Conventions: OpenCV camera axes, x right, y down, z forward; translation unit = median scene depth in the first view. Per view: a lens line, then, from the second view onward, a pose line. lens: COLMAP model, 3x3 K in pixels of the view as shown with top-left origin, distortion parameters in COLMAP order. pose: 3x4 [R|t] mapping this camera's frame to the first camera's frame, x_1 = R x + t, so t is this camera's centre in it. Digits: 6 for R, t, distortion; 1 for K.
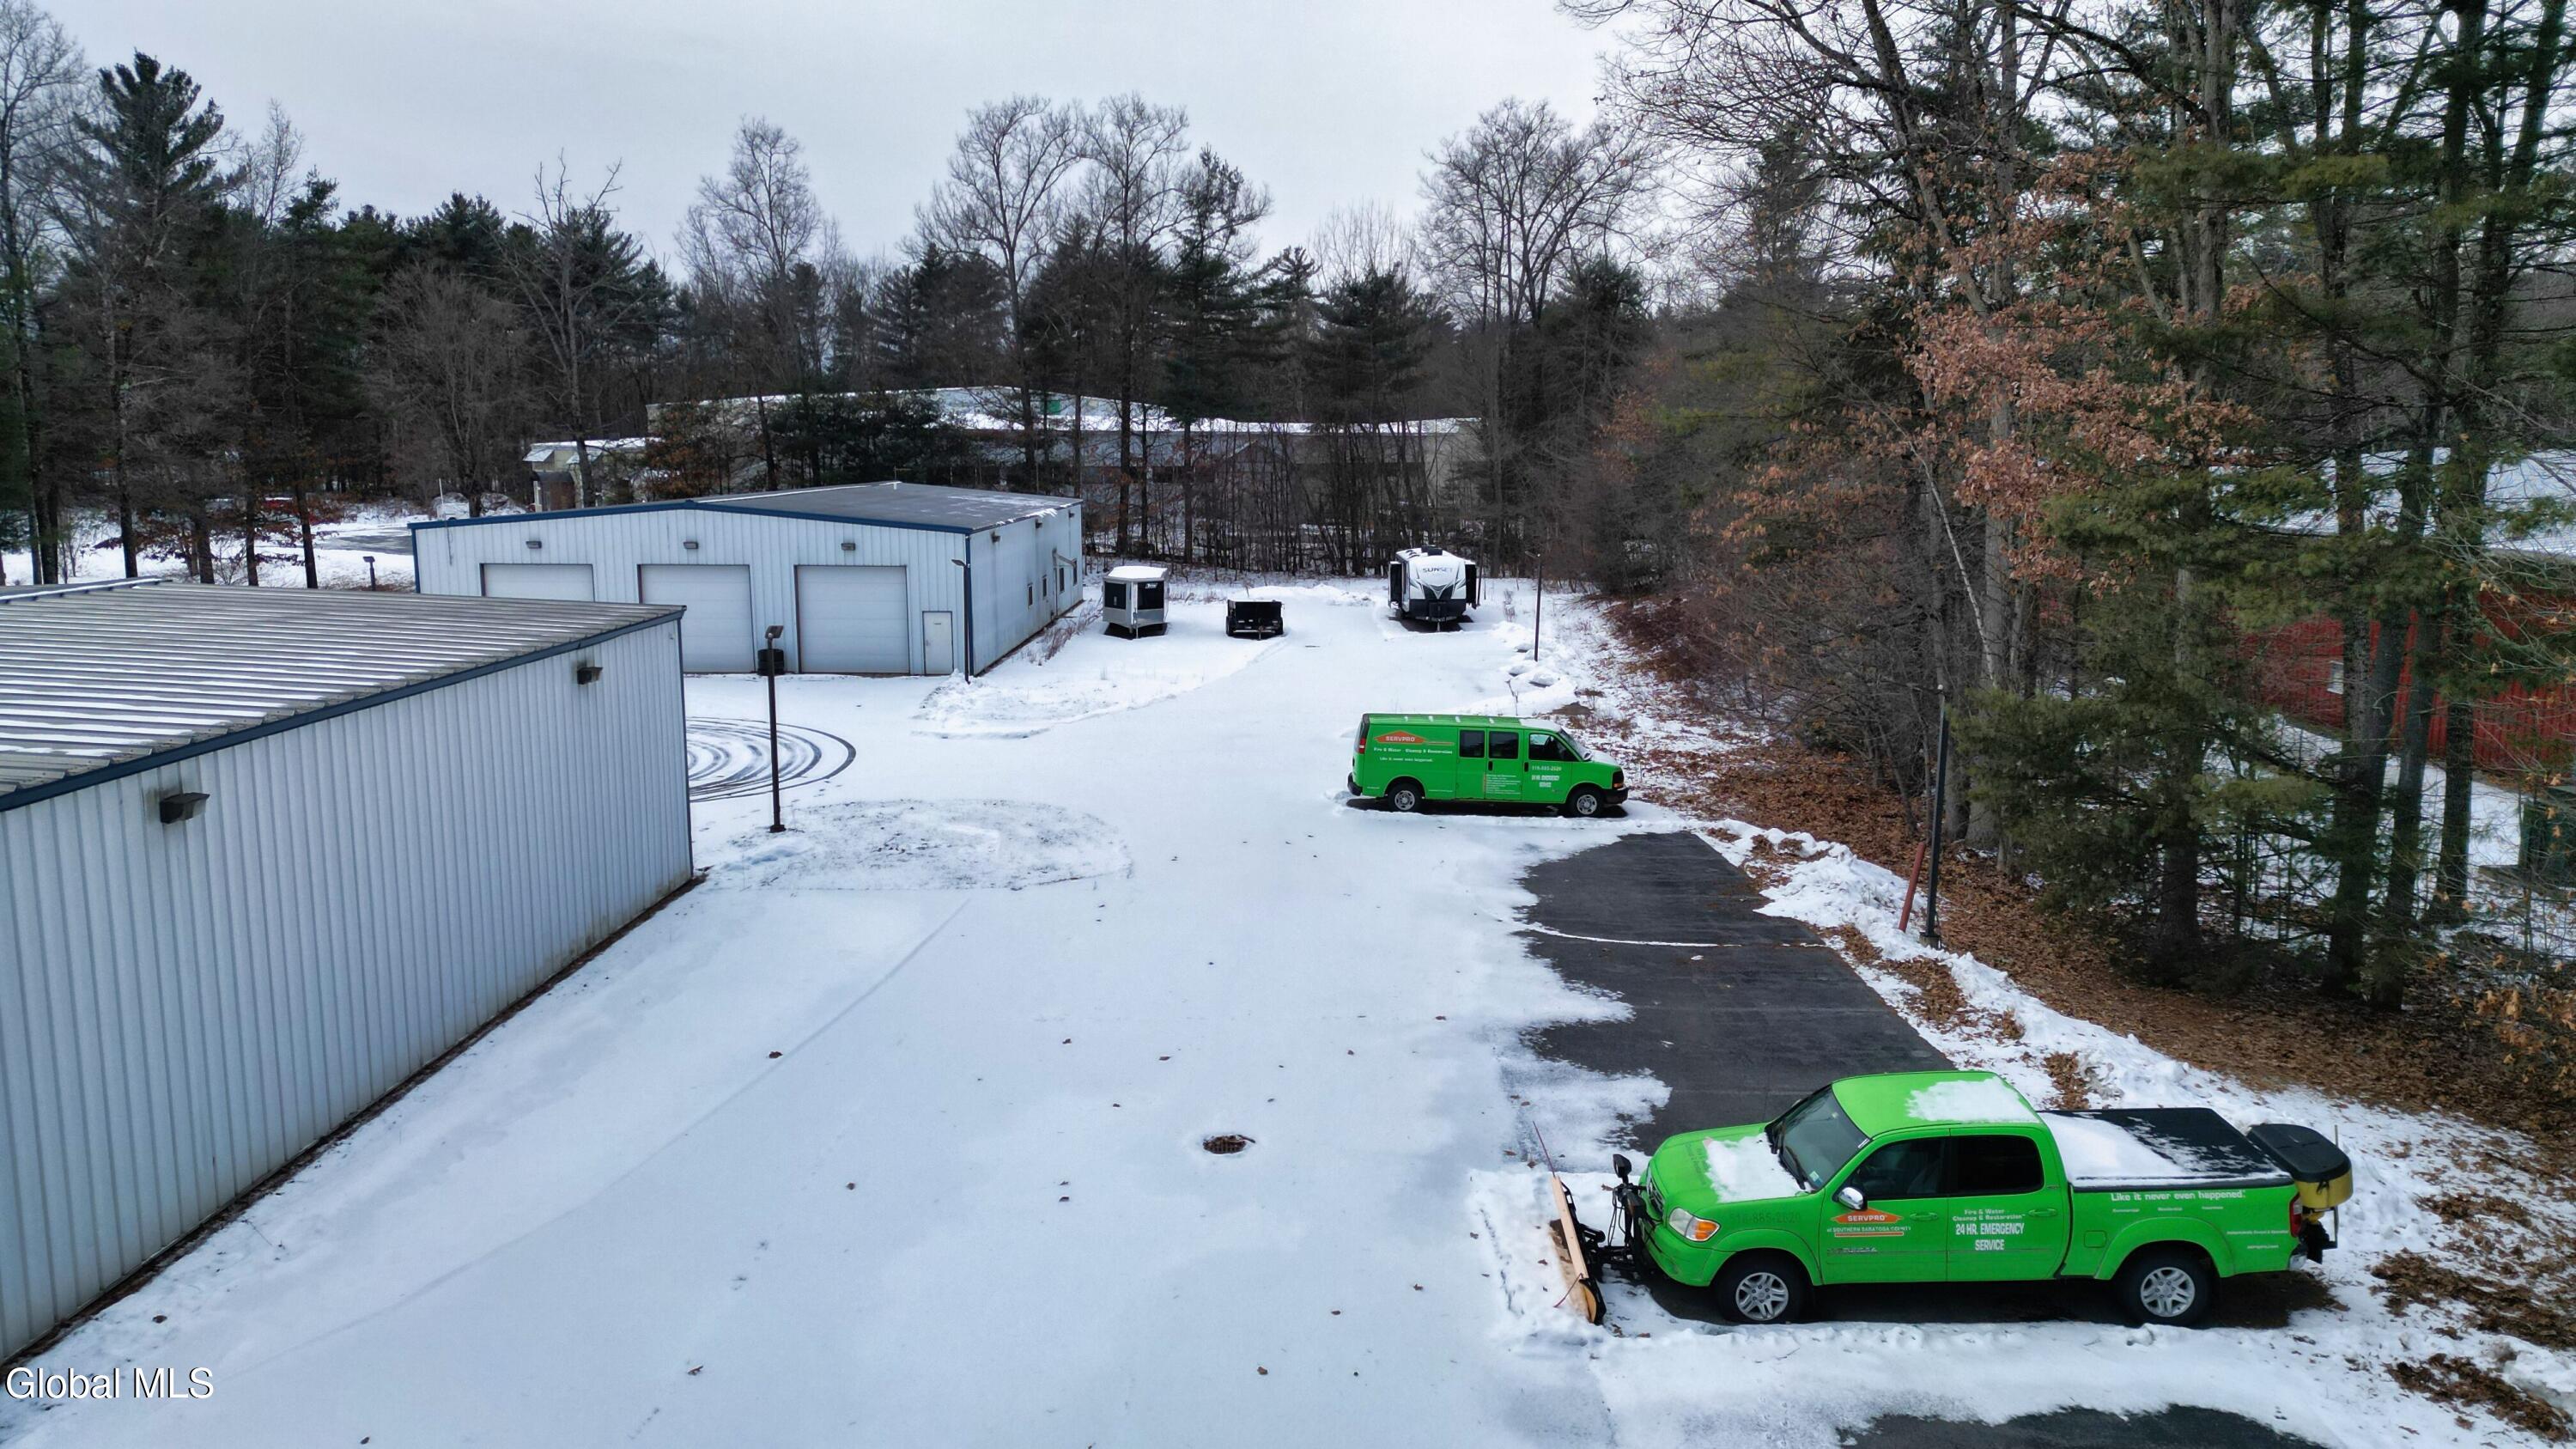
lens RADIAL K [[1784.8, 0, 1275.7], [0, 1784.8, 713.0], [0, 0, 1]] dist [0.092558, -0.082378]
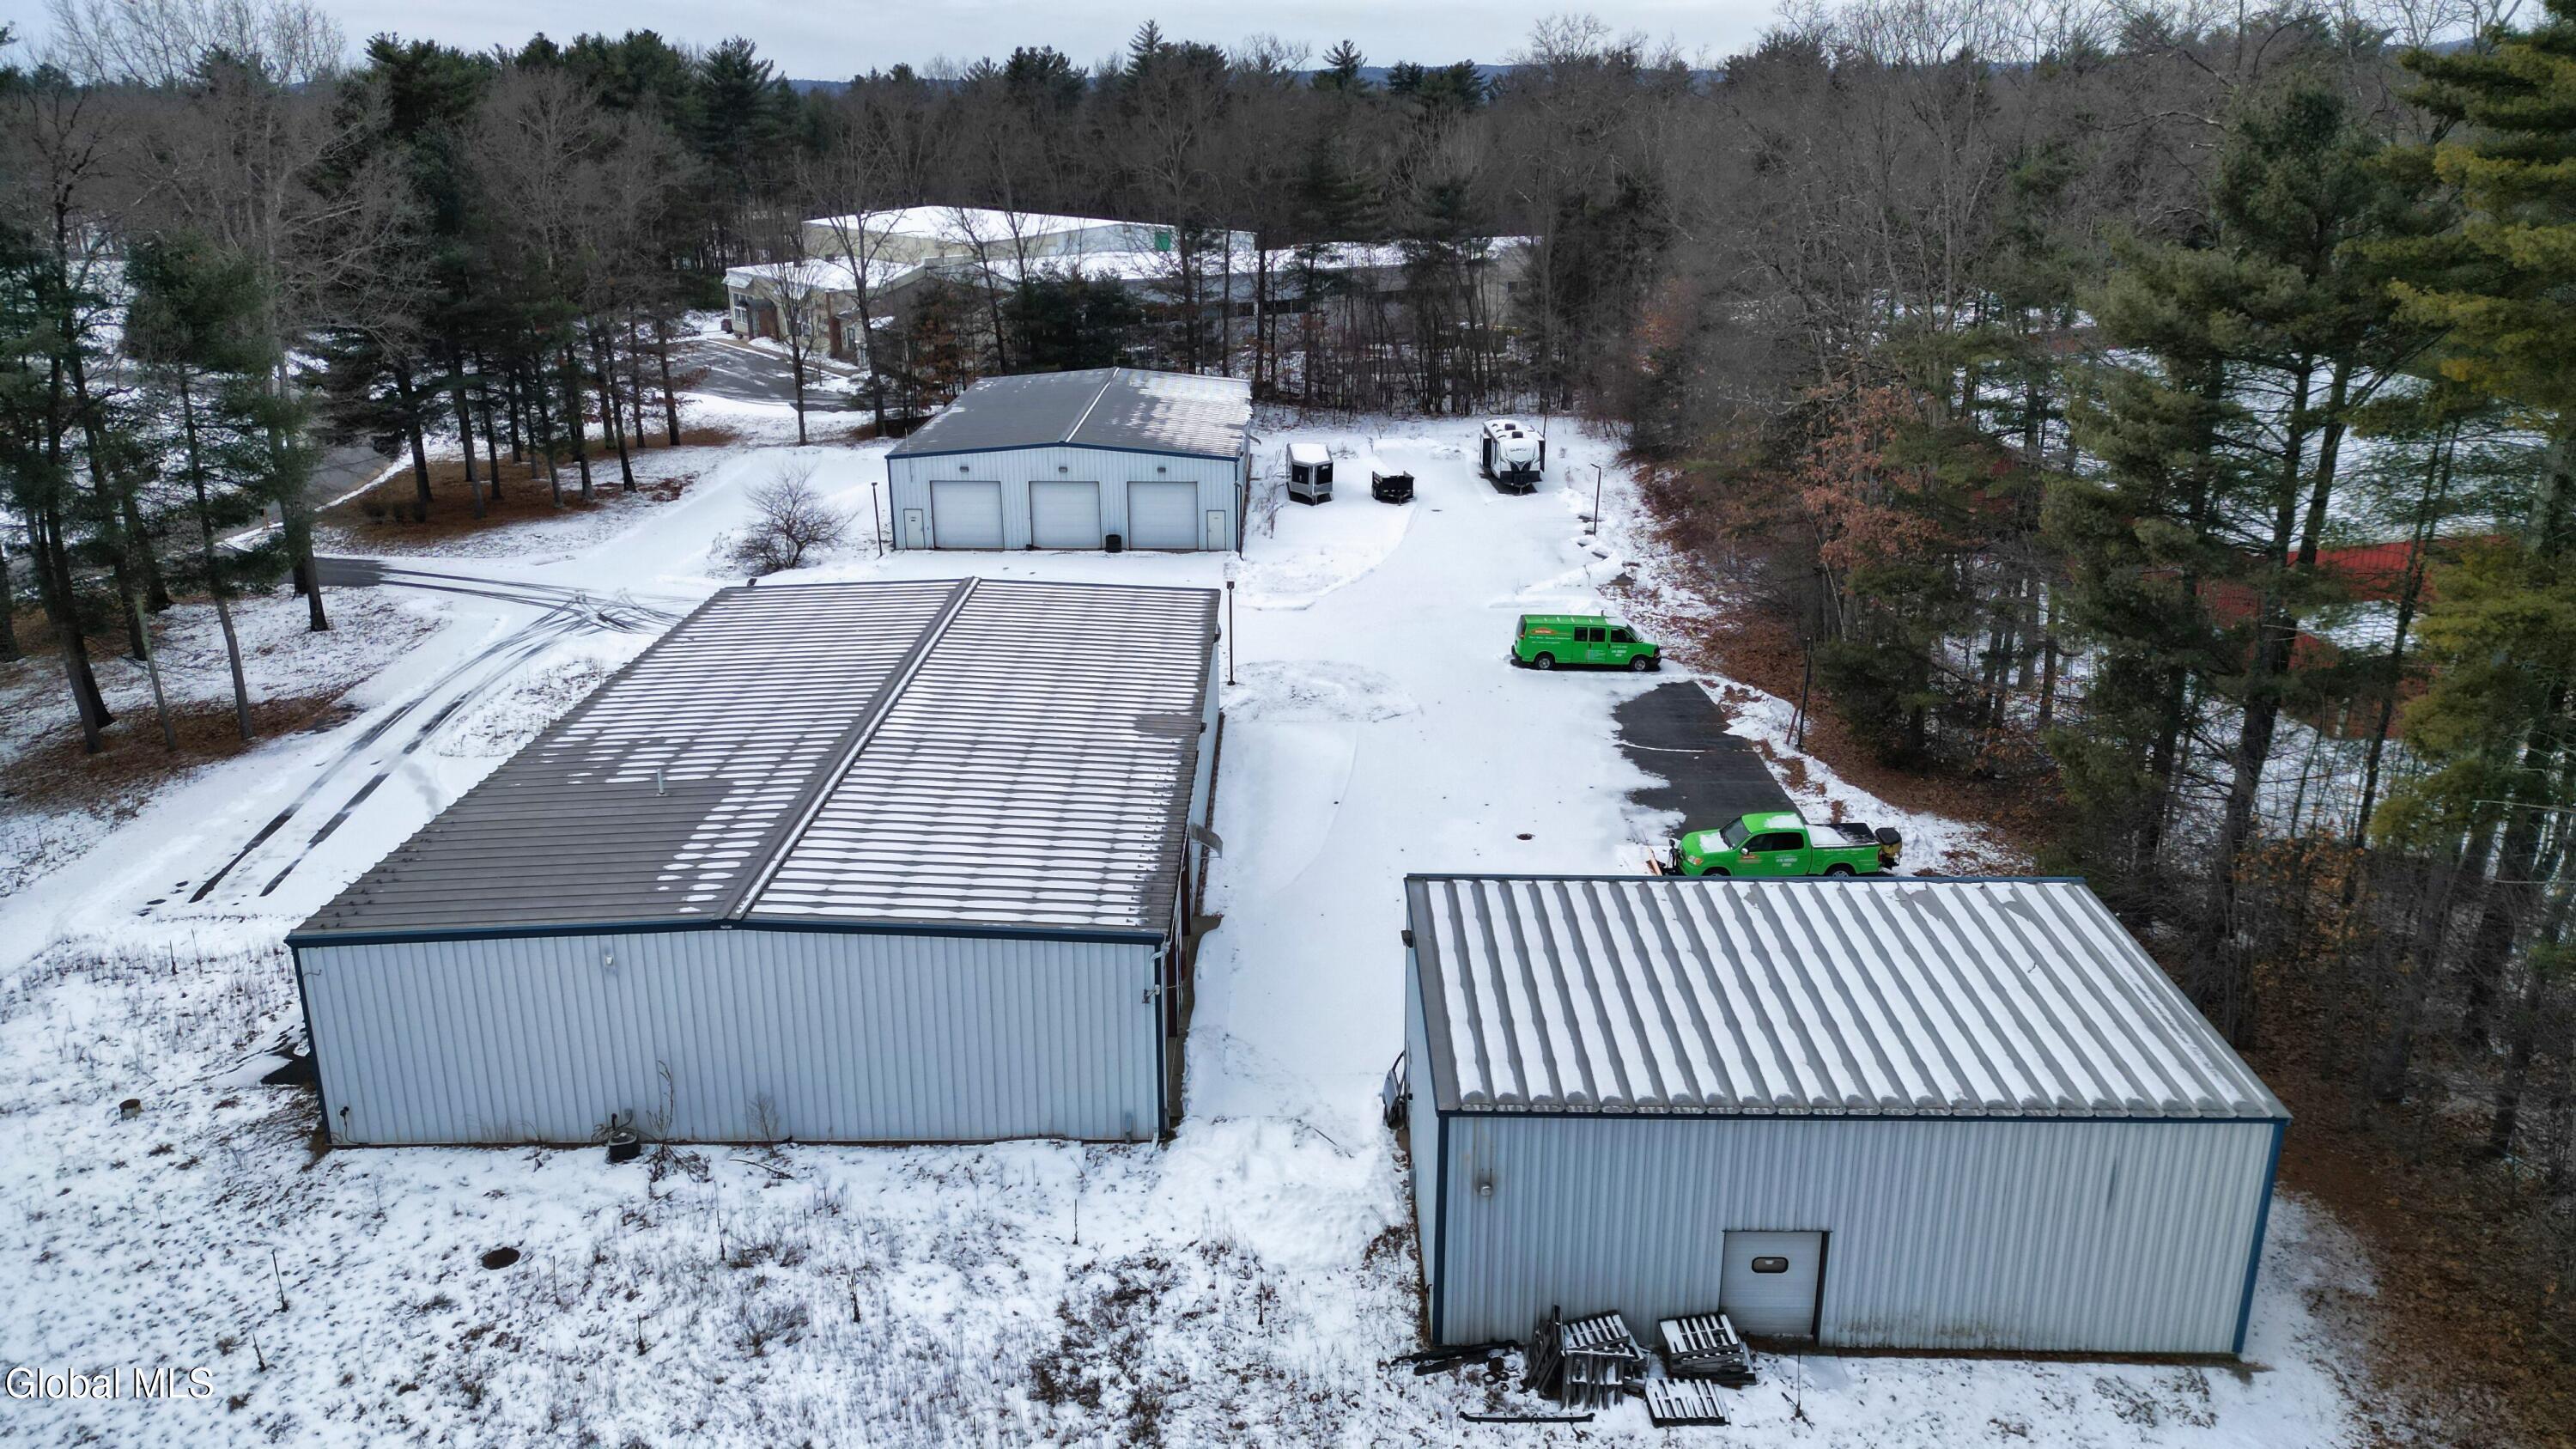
lens RADIAL K [[1784.8, 0, 1277.1], [0, 1784.8, 735.3], [0, 0, 1]] dist [0.092558, -0.082378]
pose [[0.999966, -0.004255, 0.007026, -0.229564], [0.002958, 0.984523, 0.175230, -0.213475], [-0.007663, -0.175203, 0.984503, -0.901933]]
